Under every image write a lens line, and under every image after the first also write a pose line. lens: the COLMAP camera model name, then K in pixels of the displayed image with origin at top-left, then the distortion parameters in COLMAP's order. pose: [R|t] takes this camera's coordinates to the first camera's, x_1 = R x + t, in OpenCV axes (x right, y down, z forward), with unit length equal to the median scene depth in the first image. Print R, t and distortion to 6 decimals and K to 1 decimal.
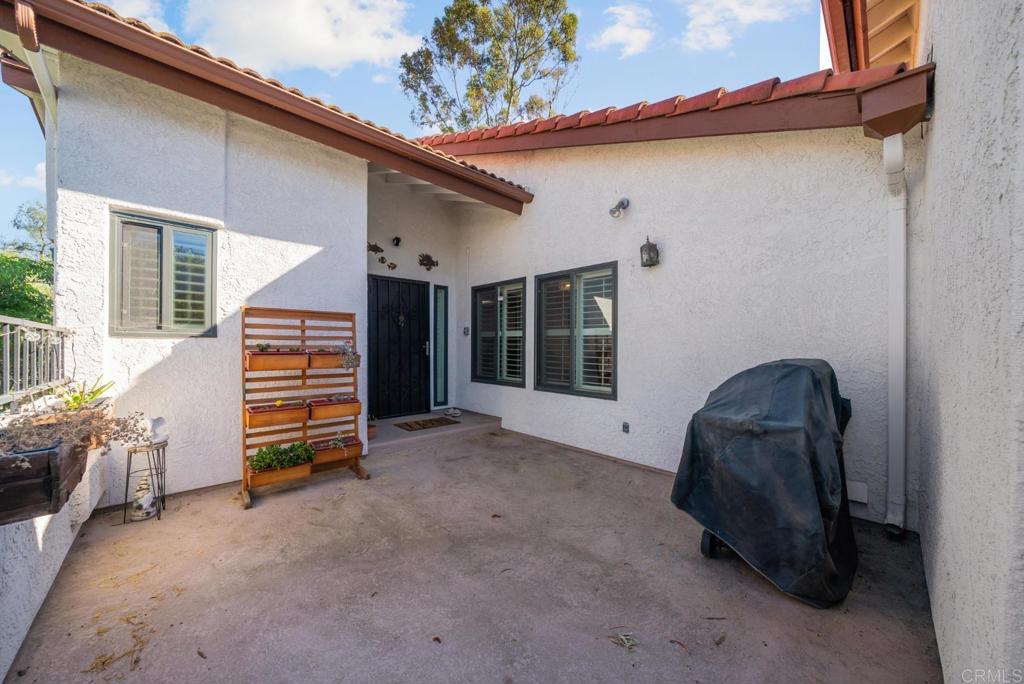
lens RADIAL K [[357.0, 0, 512.5], [0, 357.0, 347.7], [0, 0, 1]] dist [-0.002934, -0.000155]
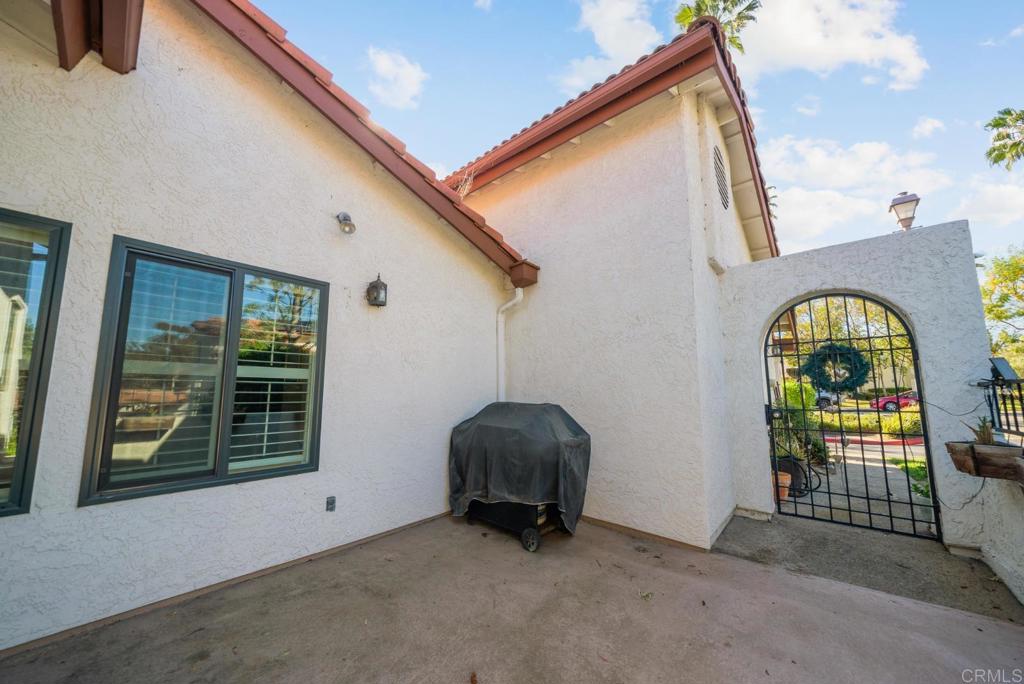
lens RADIAL K [[357.0, 0, 512.5], [0, 357.0, 347.7], [0, 0, 1]] dist [-0.002934, -0.000155]
pose [[-0.092914, 0.118735, 0.988569, -0.531527], [0.001904, 0.992884, -0.119074, -0.013228], [-0.995672, -0.009182, -0.092479, 0.732860]]
